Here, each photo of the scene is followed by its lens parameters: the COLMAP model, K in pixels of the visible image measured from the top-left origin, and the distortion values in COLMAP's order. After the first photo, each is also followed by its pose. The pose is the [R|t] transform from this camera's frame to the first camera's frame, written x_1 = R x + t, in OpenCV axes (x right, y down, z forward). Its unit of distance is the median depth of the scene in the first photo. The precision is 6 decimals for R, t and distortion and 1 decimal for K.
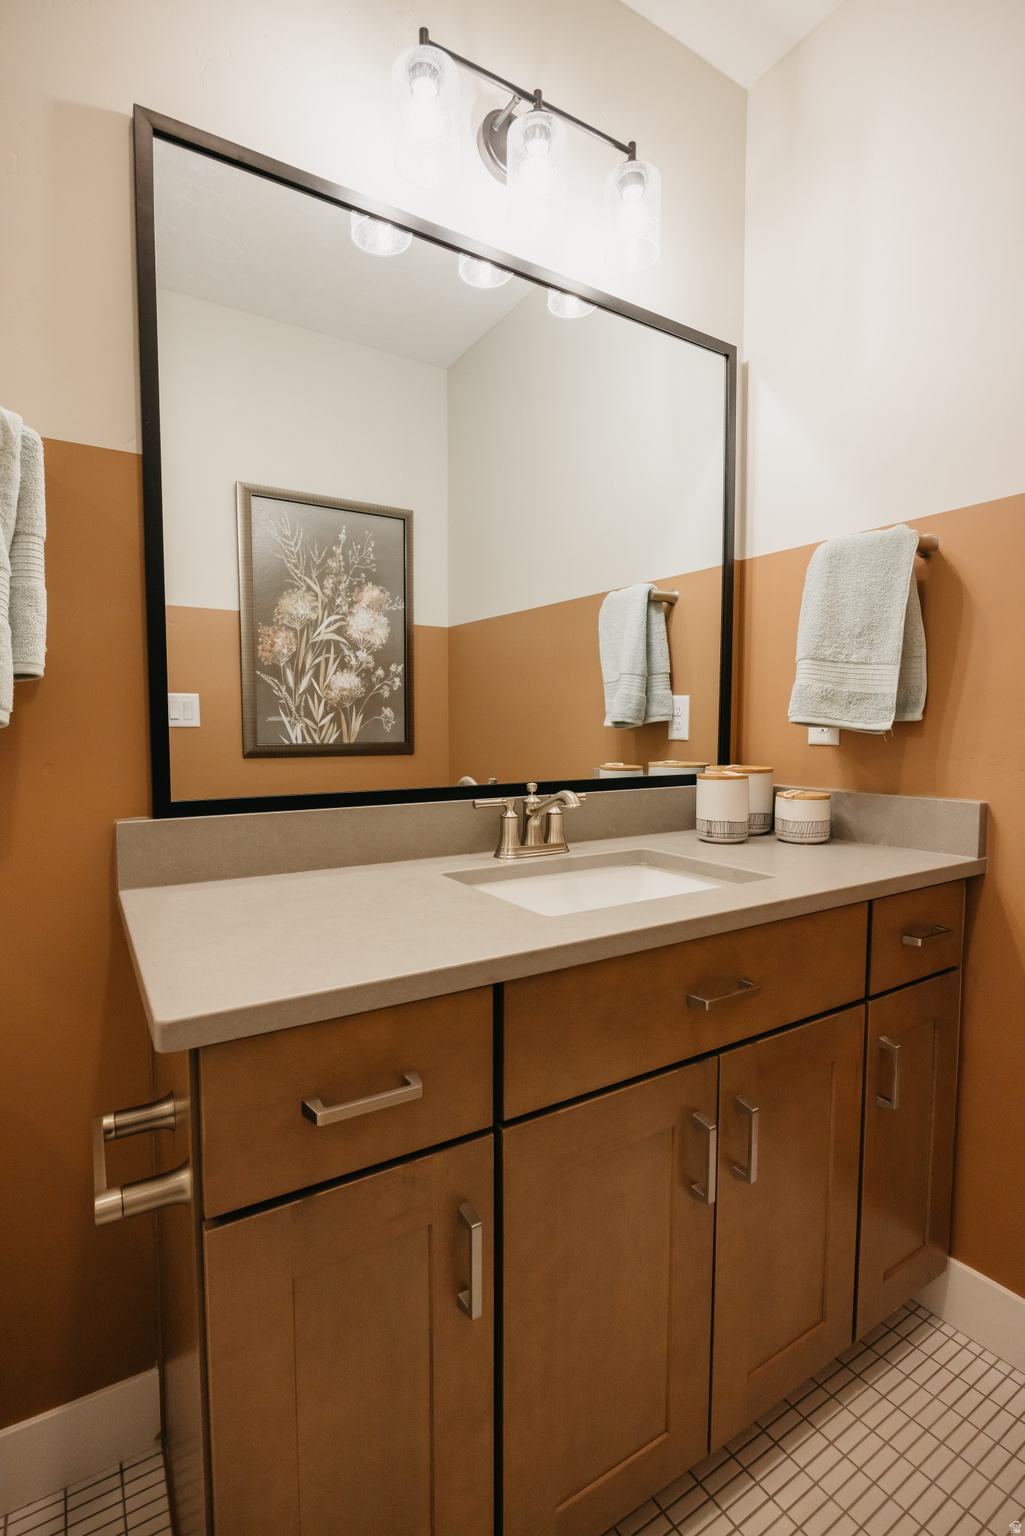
lens RADIAL K [[700.0, 0, 506.7], [0, 700.0, 776.9], [0, 0, 1]] dist [-0.014780, 0.002562]
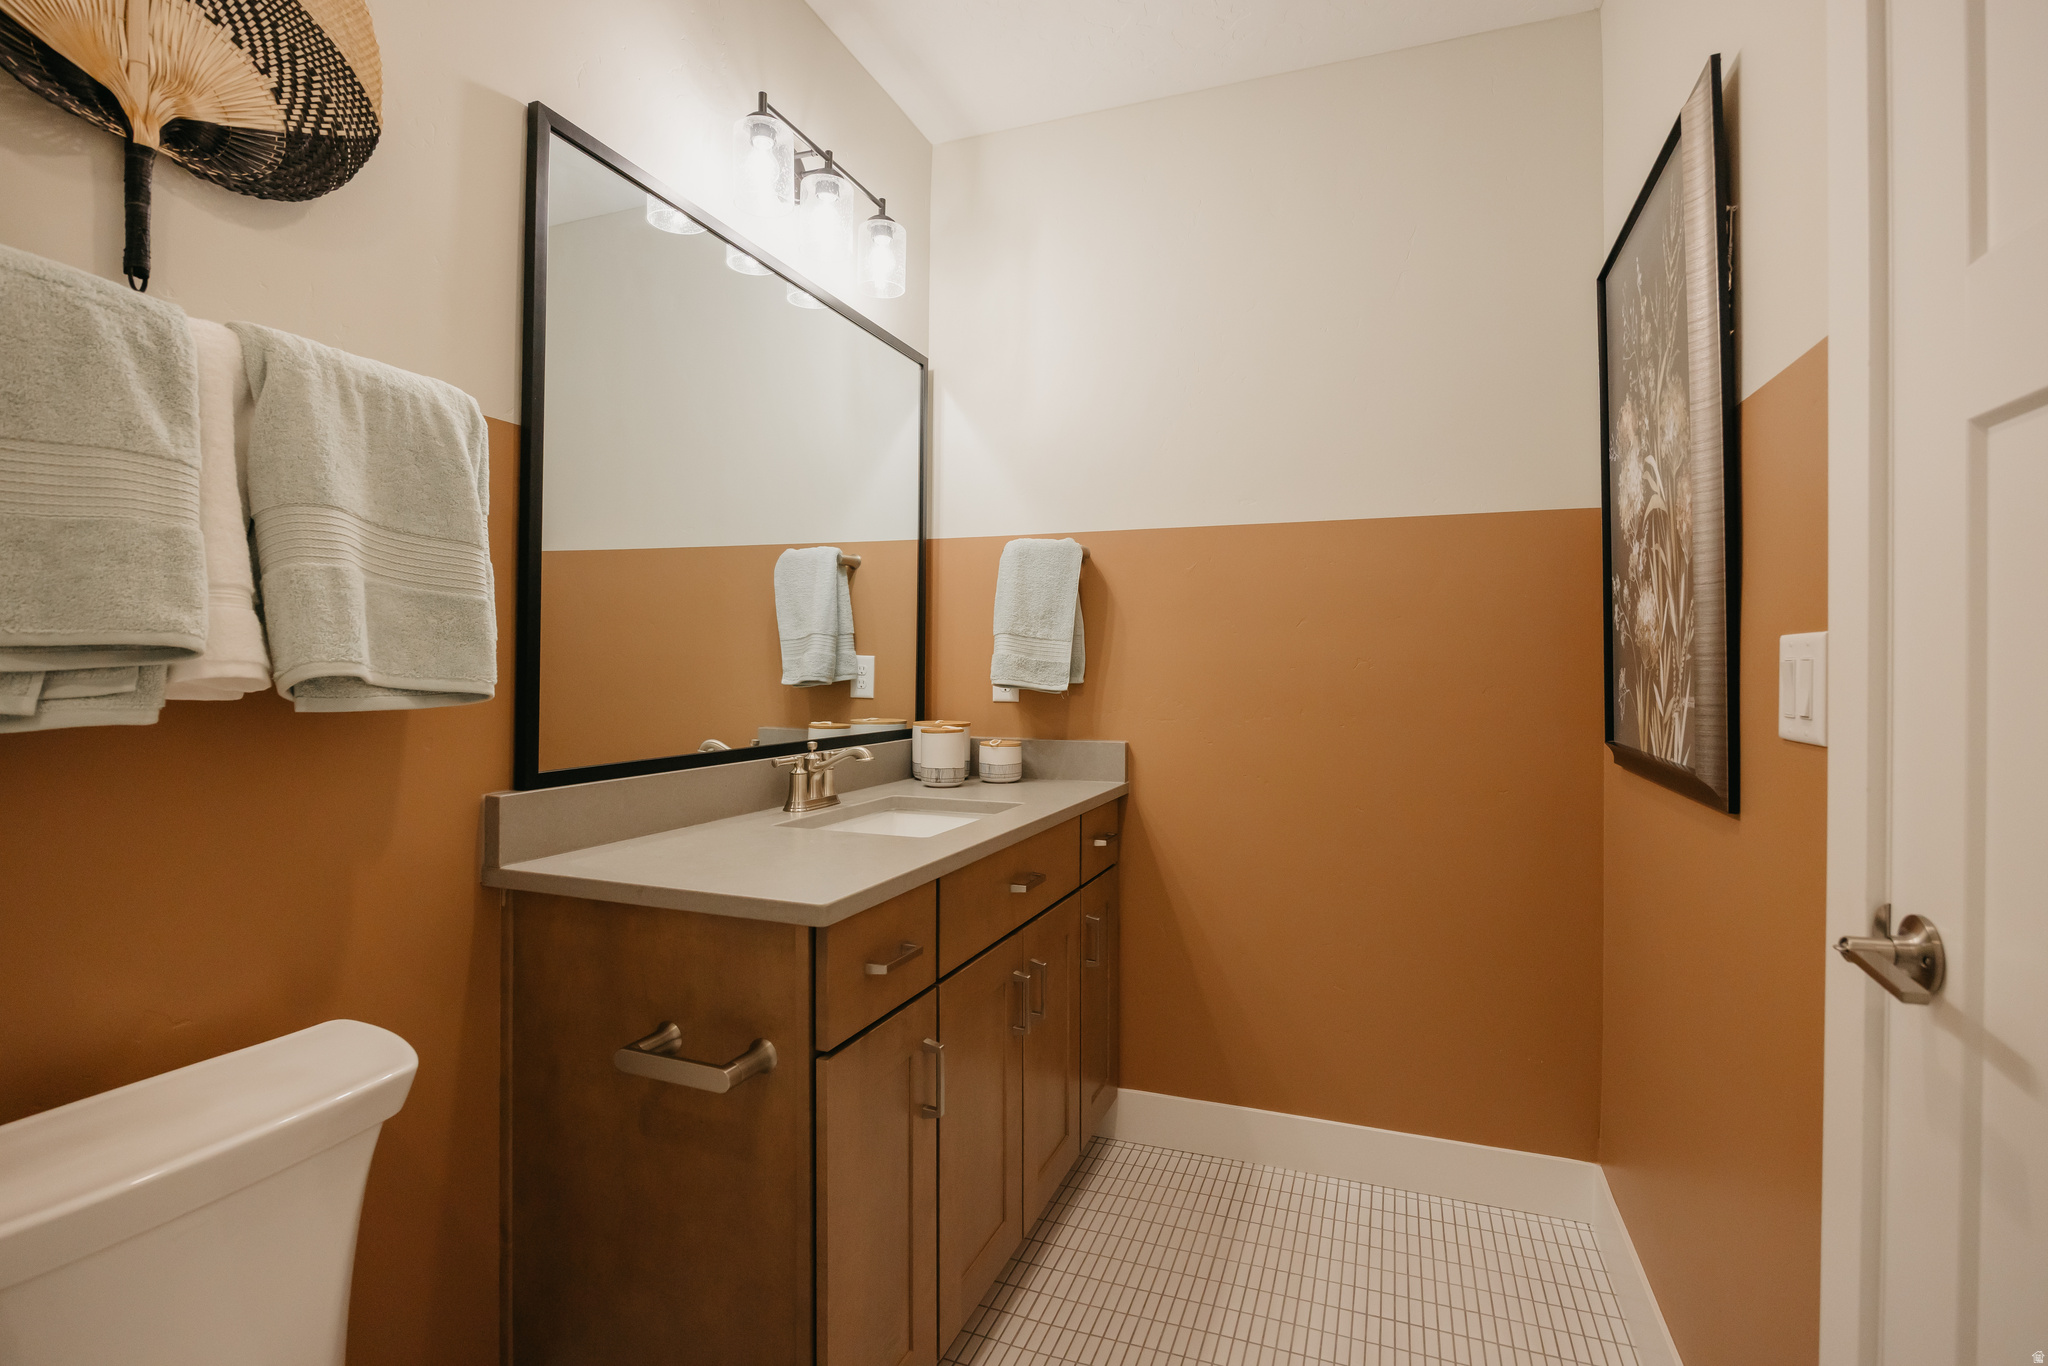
lens RADIAL K [[933.3, 0, 1026.9], [0, 933.3, 677.2], [0, 0, 1]] dist [-0.014780, 0.002562]
pose [[0.797744, 0.001705, 0.602994, -0.551120], [0.037876, 0.997880, -0.052931, -0.001682], [-0.601805, 0.065065, 0.795988, -0.349123]]
